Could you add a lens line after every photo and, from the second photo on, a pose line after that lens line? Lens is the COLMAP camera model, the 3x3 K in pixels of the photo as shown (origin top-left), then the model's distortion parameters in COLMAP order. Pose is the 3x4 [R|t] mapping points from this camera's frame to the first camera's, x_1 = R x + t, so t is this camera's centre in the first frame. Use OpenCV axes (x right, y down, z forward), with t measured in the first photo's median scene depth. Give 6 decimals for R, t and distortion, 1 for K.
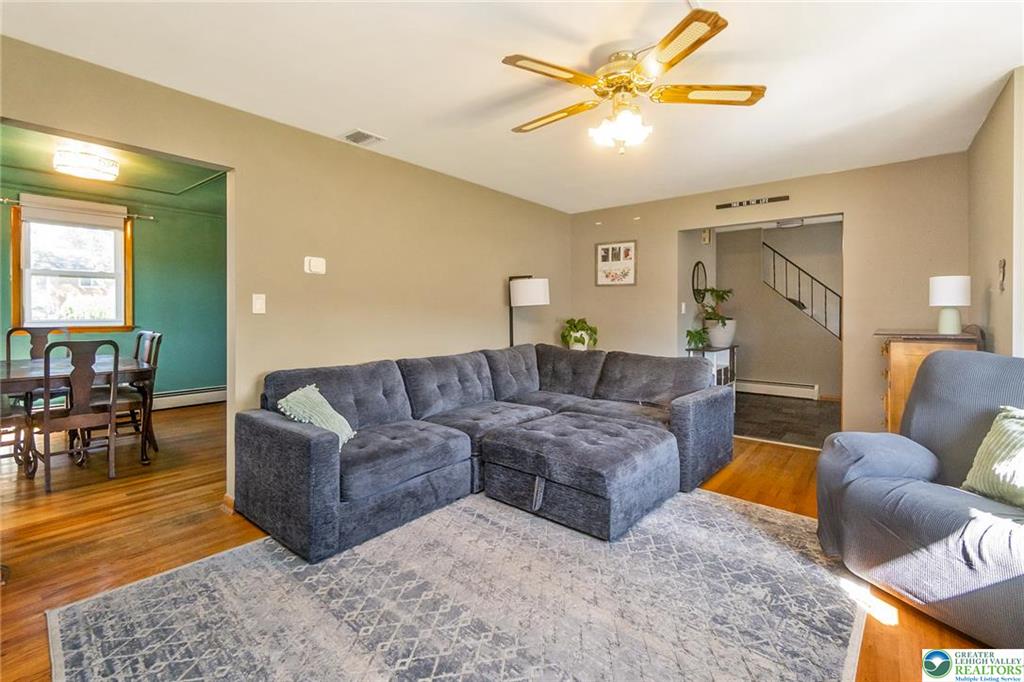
lens RADIAL K [[452.6, 0, 502.7], [0, 452.6, 310.5], [0, 0, 1]] dist [0.010727, 0.000474]
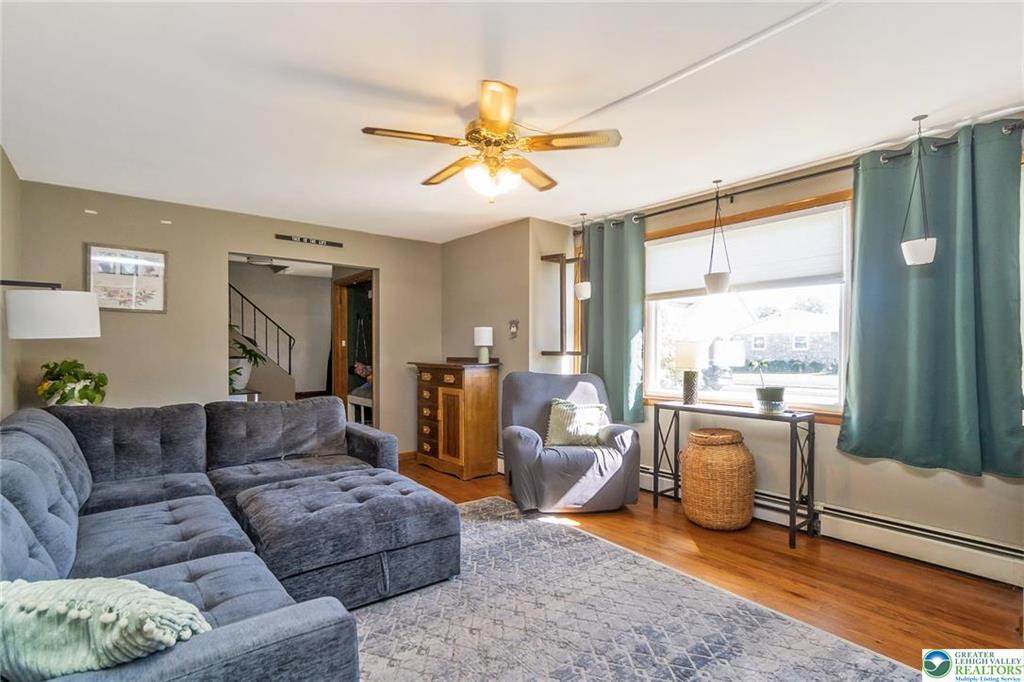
lens RADIAL K [[504.9, 0, 490.9], [0, 504.9, 341.4], [0, 0, 1]] dist [0.000181, -0.000145]
pose [[0.208278, 0.015221, 0.977951, -0.876164], [0.000527, 0.999877, -0.015675, 0.006331], [-0.978070, 0.003780, 0.208244, 0.709097]]
